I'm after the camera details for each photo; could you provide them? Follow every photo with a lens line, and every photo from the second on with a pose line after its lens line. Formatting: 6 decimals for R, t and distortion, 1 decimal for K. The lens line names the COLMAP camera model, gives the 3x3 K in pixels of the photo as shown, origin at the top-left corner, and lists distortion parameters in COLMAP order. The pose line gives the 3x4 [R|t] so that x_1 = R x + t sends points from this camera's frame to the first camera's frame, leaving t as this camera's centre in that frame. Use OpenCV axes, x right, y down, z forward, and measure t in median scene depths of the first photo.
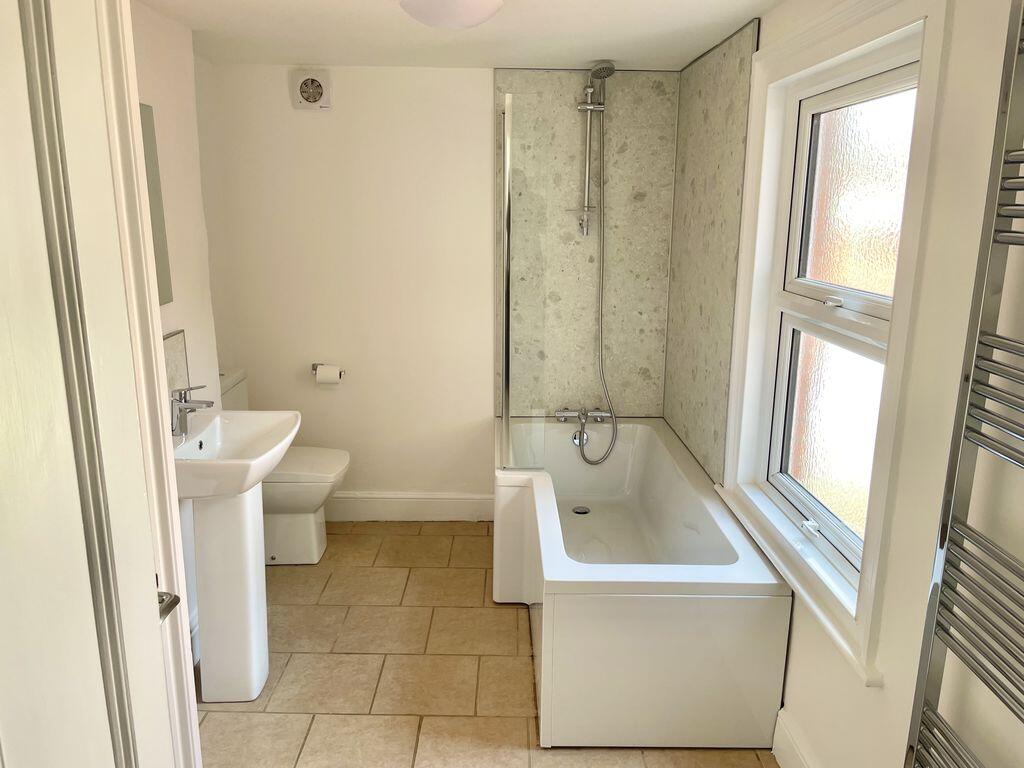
lens RADIAL K [[786.3, 0, 512.7], [0, 786.3, 383.9], [0, 0, 1]] dist [0.088493, -0.001548]
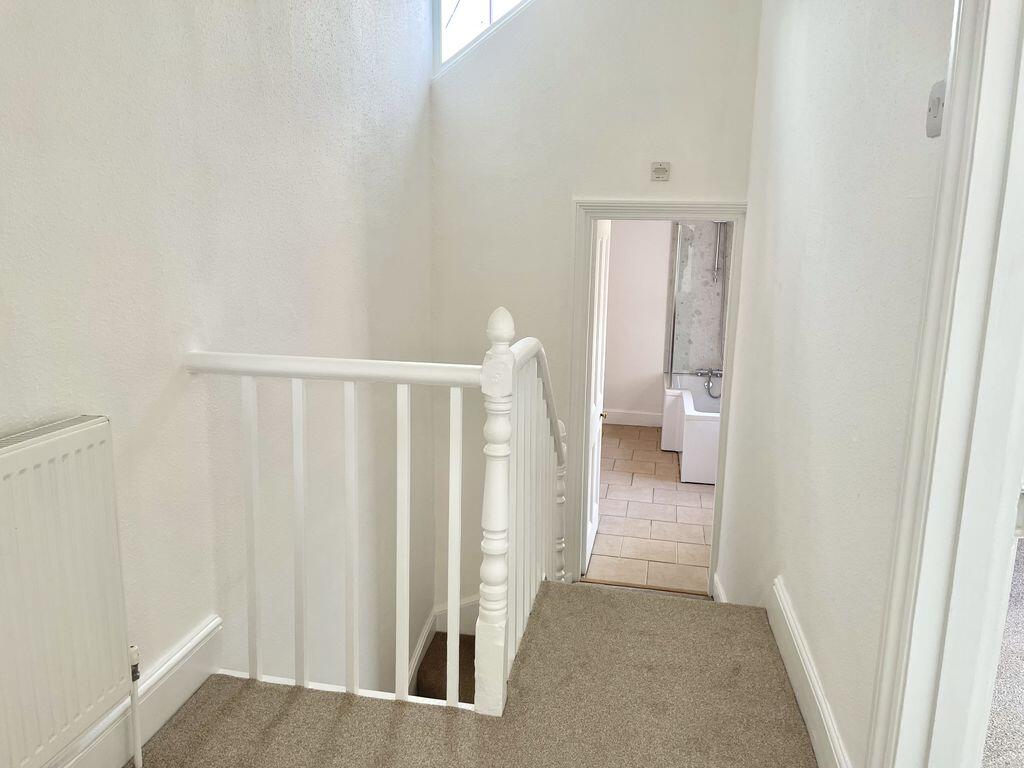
lens RADIAL K [[786.3, 0, 510.1], [0, 786.3, 384.9], [0, 0, 1]] dist [0.088493, -0.001548]
pose [[0.980347, 0.045661, -0.191927, -0.020833], [-0.053010, 0.998037, -0.033333, 0.165569], [0.190028, 0.042852, 0.980843, -1.055153]]
